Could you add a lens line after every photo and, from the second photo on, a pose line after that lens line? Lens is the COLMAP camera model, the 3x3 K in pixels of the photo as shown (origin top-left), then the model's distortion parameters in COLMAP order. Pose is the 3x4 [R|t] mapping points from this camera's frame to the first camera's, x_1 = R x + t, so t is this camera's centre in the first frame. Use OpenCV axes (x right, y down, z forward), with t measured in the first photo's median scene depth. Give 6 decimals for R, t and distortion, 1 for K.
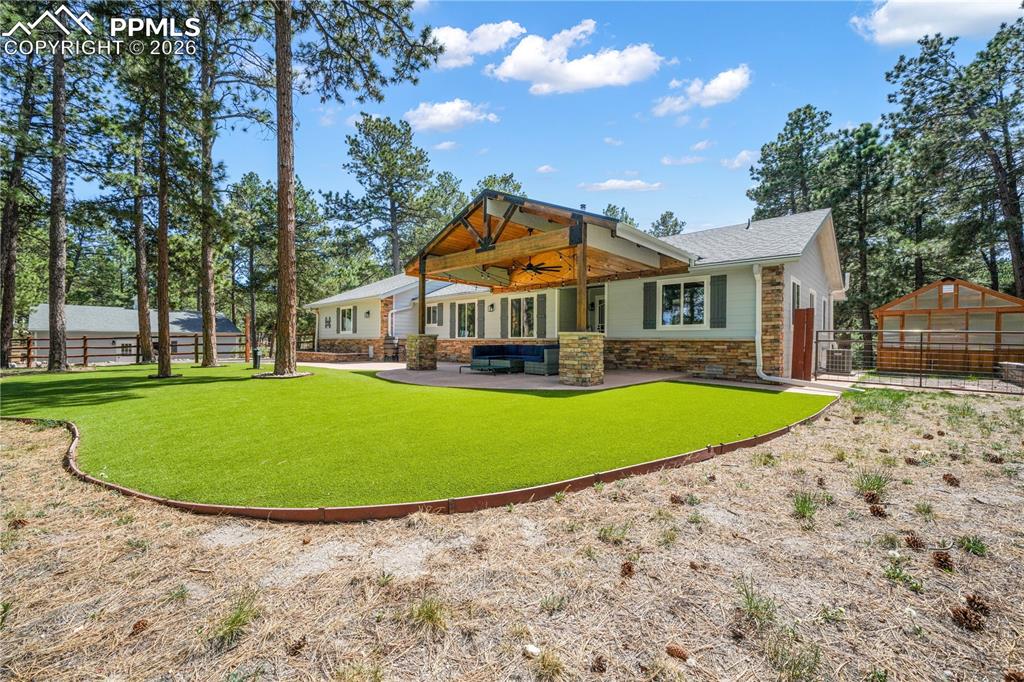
lens RADIAL K [[417.2, 0, 510.1], [0, 417.2, 341.2], [0, 0, 1]] dist [-0.004044, 0.000293]
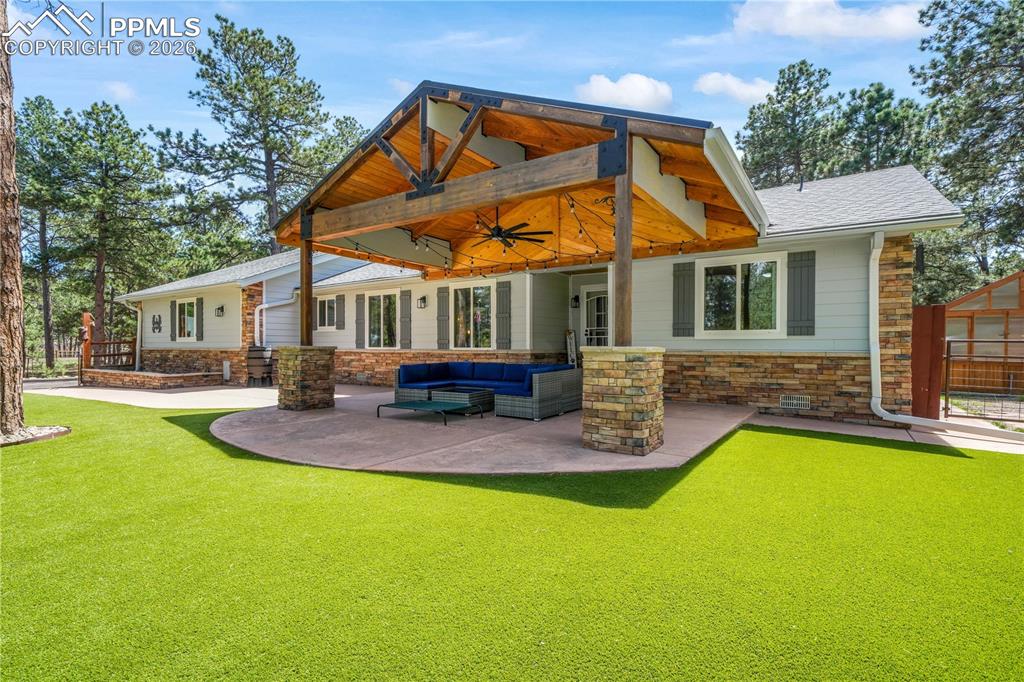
lens RADIAL K [[494.5, 0, 509.4], [0, 494.5, 347.4], [0, 0, 1]] dist [0.015027, -0.000487]
pose [[0.986922, -0.004948, 0.161121, -0.039834], [0.004454, 0.999984, 0.003427, -0.013609], [-0.161136, -0.002665, 0.986929, 0.242989]]
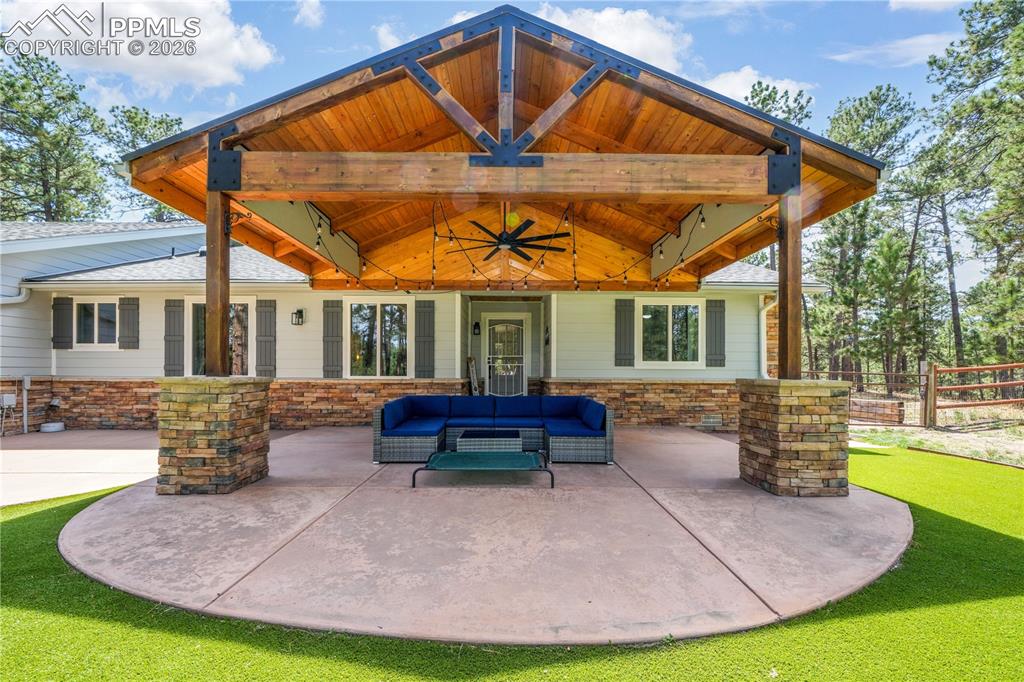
lens RADIAL K [[417.2, 0, 513.7], [0, 417.2, 371.2], [0, 0, 1]] dist [-0.004044, 0.000293]
pose [[0.717914, -0.002107, 0.696128, -0.232030], [-0.000243, 0.999995, 0.003277, -0.019078], [-0.696131, -0.002521, 0.717910, 0.512898]]
